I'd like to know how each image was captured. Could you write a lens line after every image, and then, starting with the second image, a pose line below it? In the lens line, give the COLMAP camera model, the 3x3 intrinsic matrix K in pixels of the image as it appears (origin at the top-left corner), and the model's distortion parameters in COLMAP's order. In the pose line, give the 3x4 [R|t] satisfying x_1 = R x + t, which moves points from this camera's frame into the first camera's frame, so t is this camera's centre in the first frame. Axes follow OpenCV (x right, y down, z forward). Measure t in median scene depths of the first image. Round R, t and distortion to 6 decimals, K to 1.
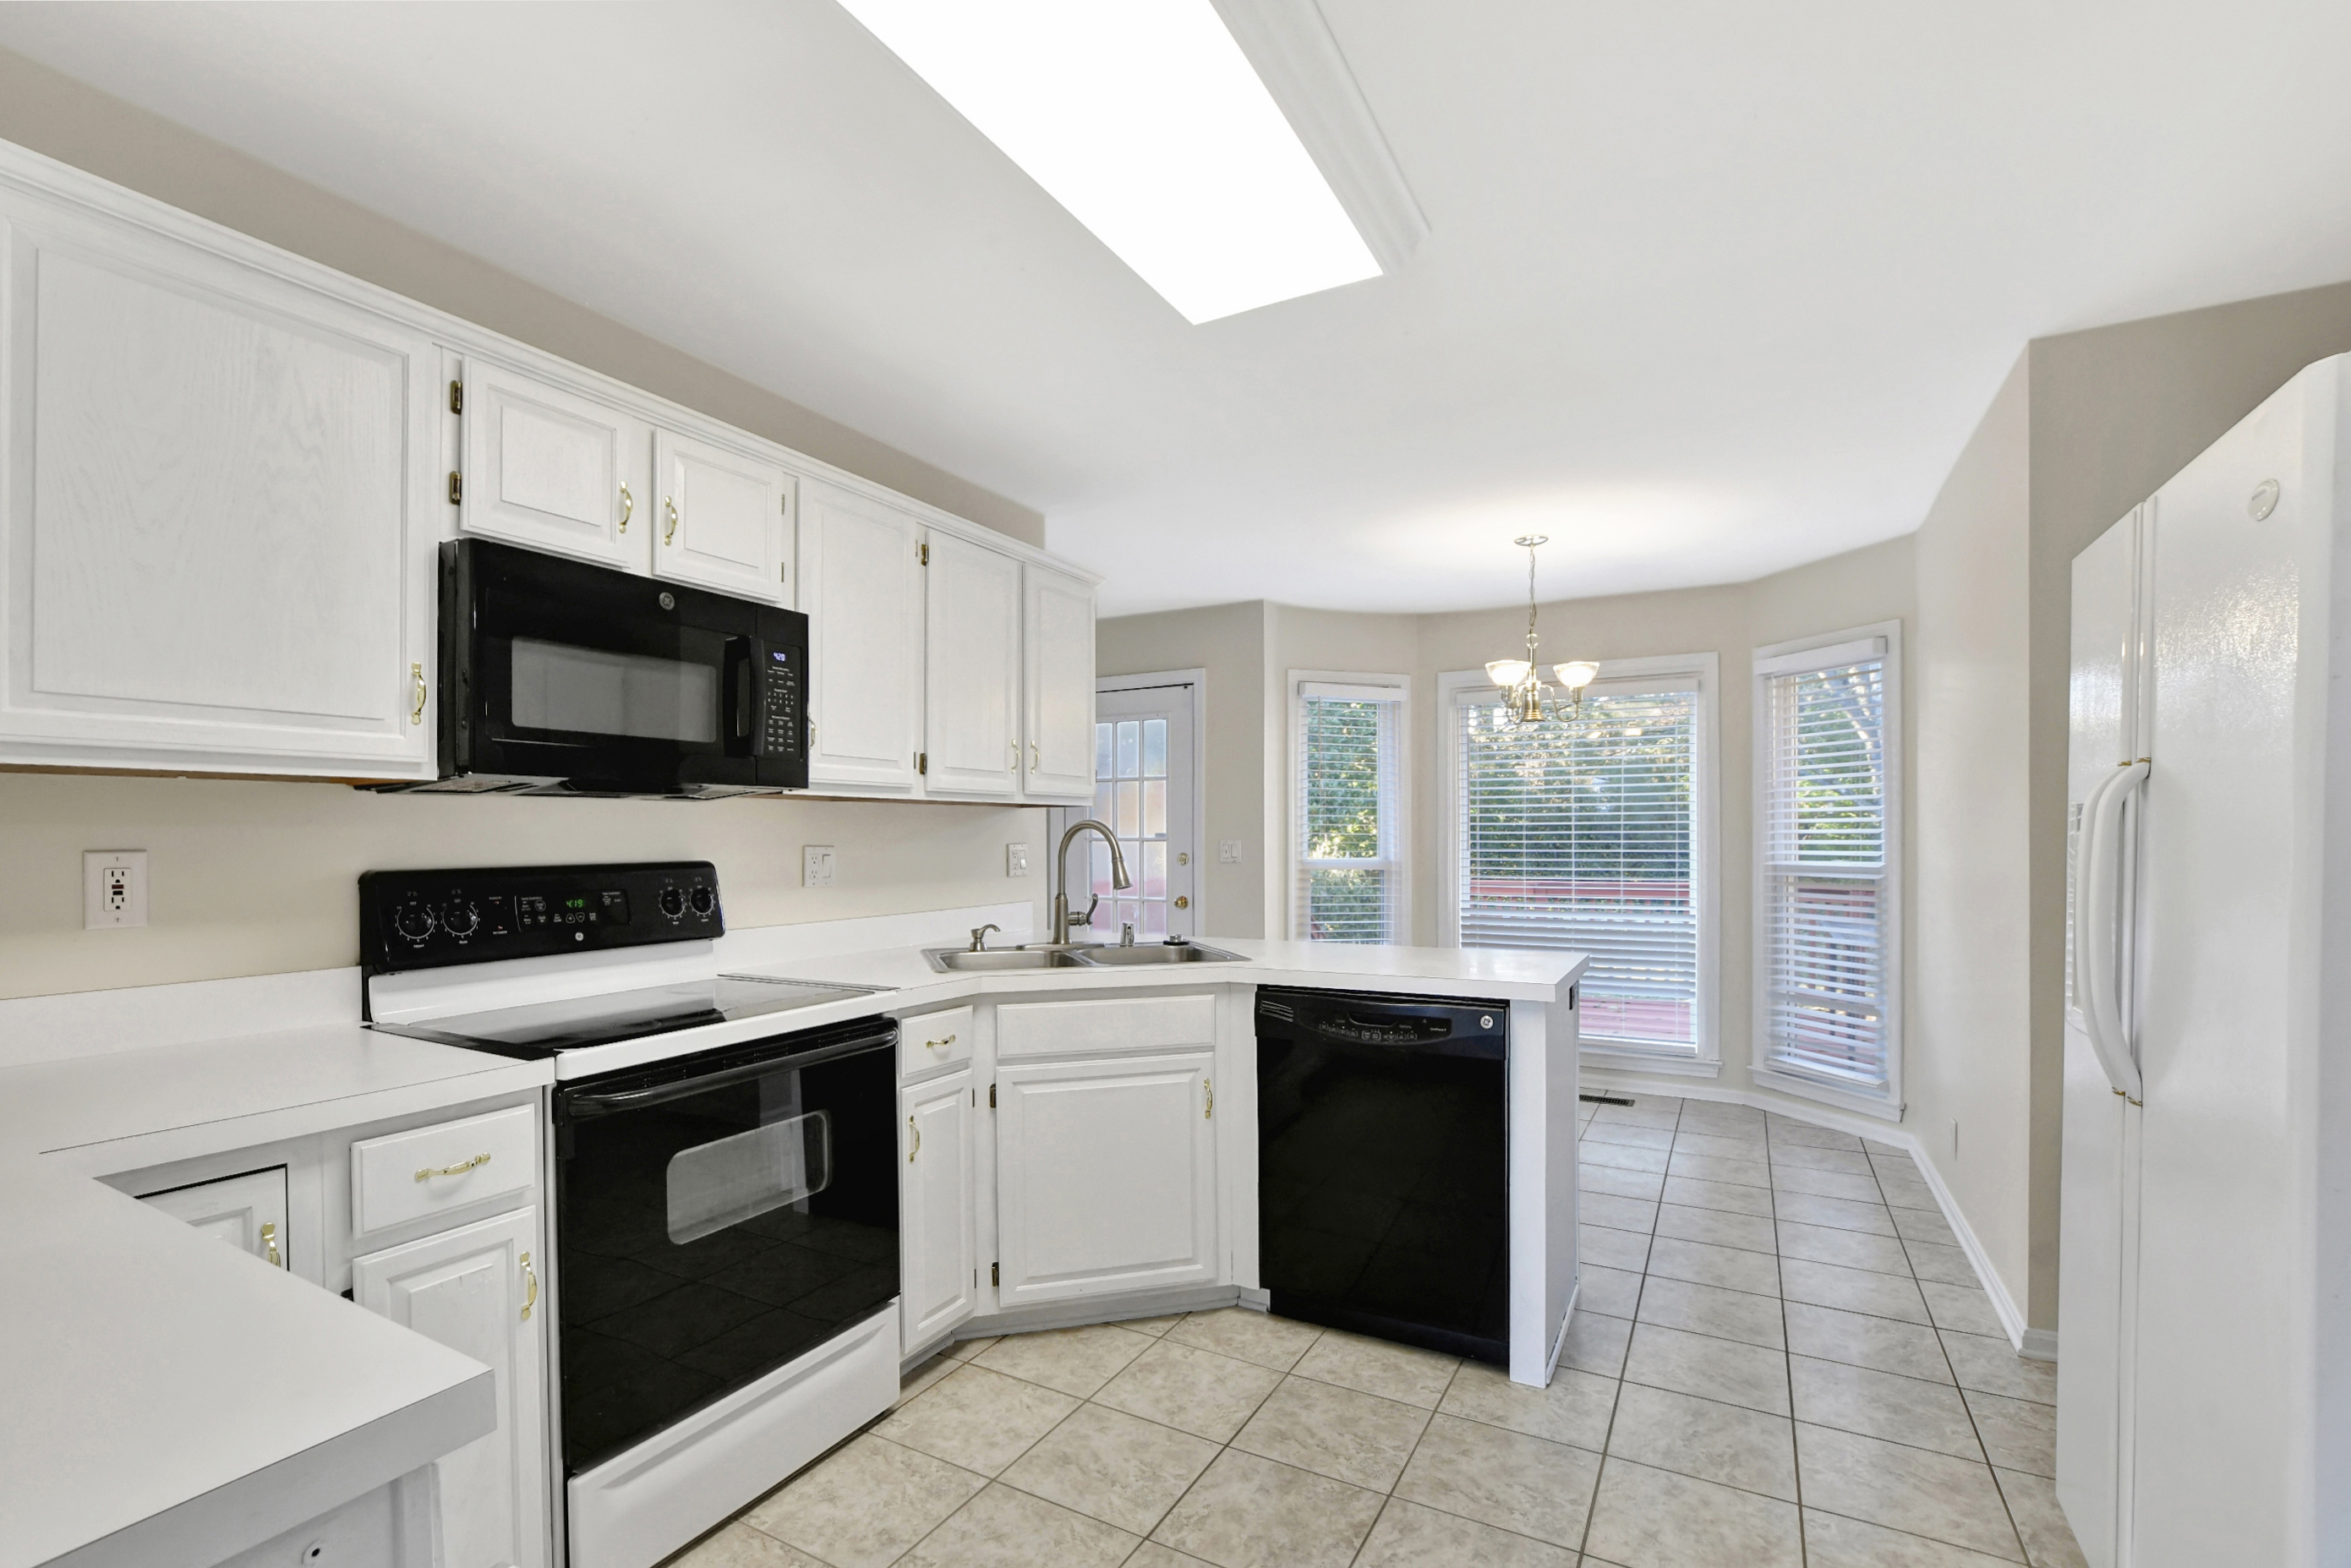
lens RADIAL K [[1026.6, 0, 1170.9], [0, 1026.6, 838.0], [0, 0, 1]] dist [0.000207, 0.000073]
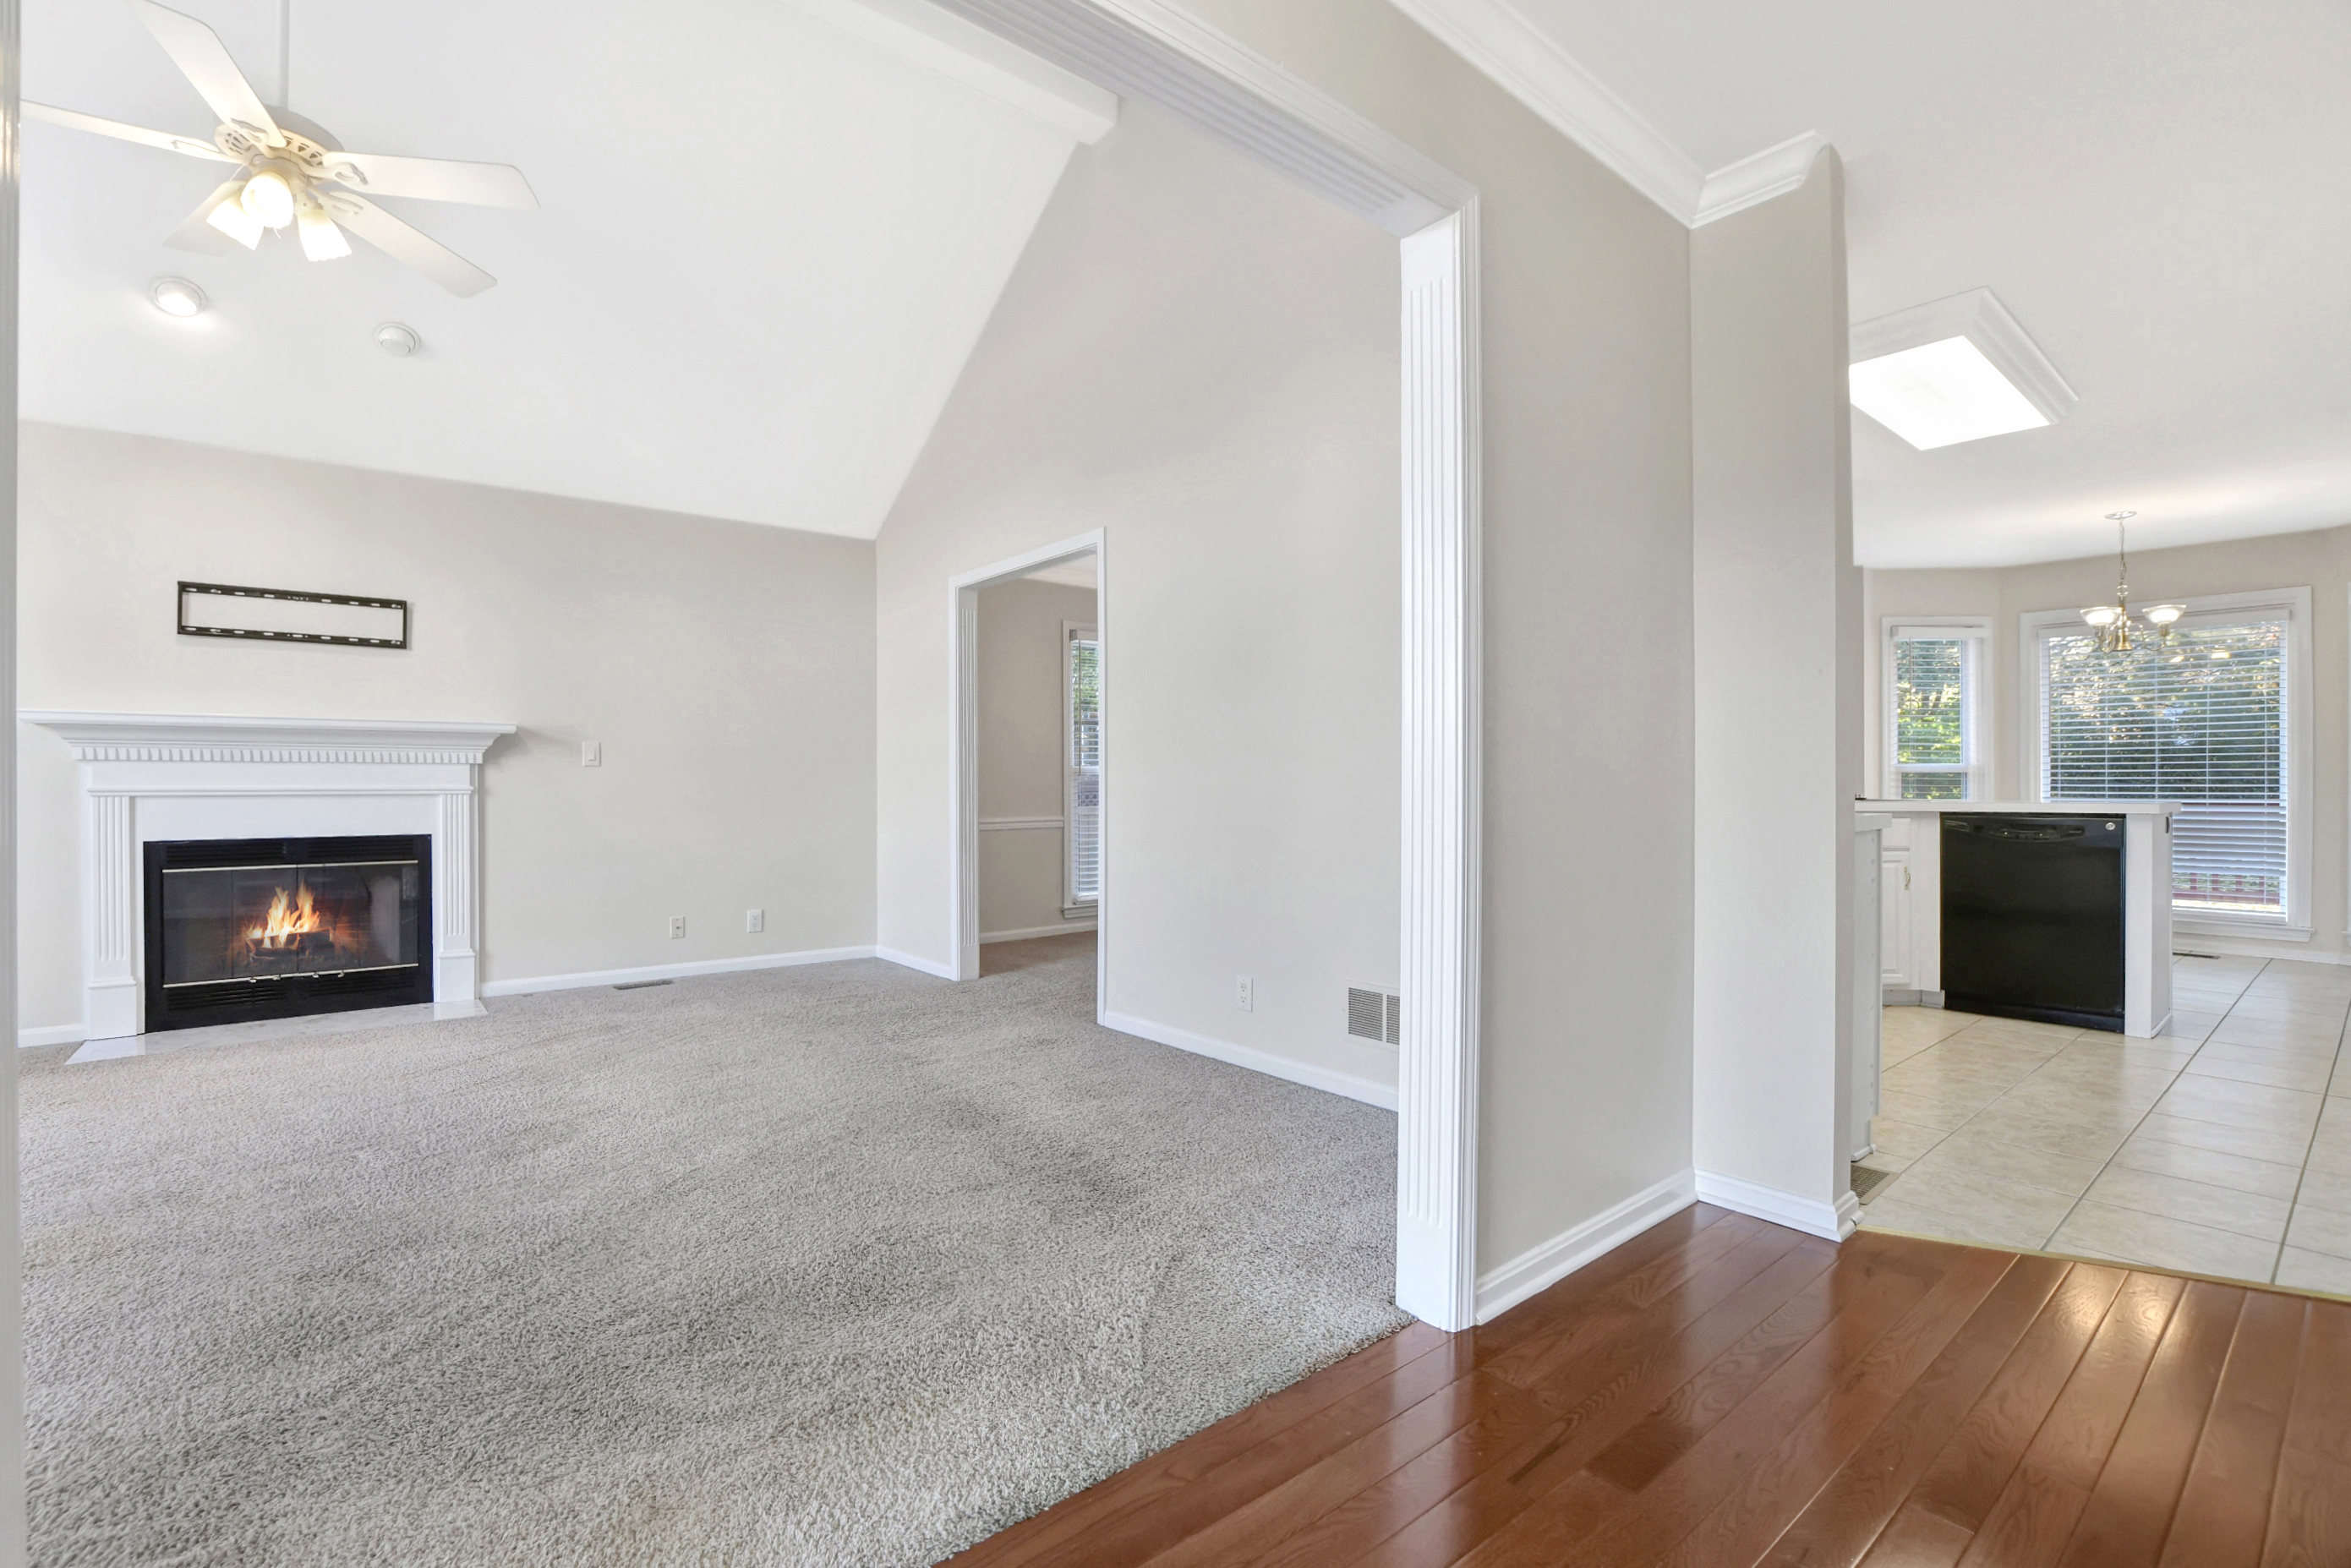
lens RADIAL K [[1082.4, 0, 1175.5], [0, 1082.4, 784.0], [0, 0, 1]] dist [-0.000780, 0.000383]
pose [[0.940026, 0.002109, -0.341096, -0.320758], [-0.004064, 0.999979, -0.005017, 0.070571], [0.341078, 0.006103, 0.940015, -0.729572]]
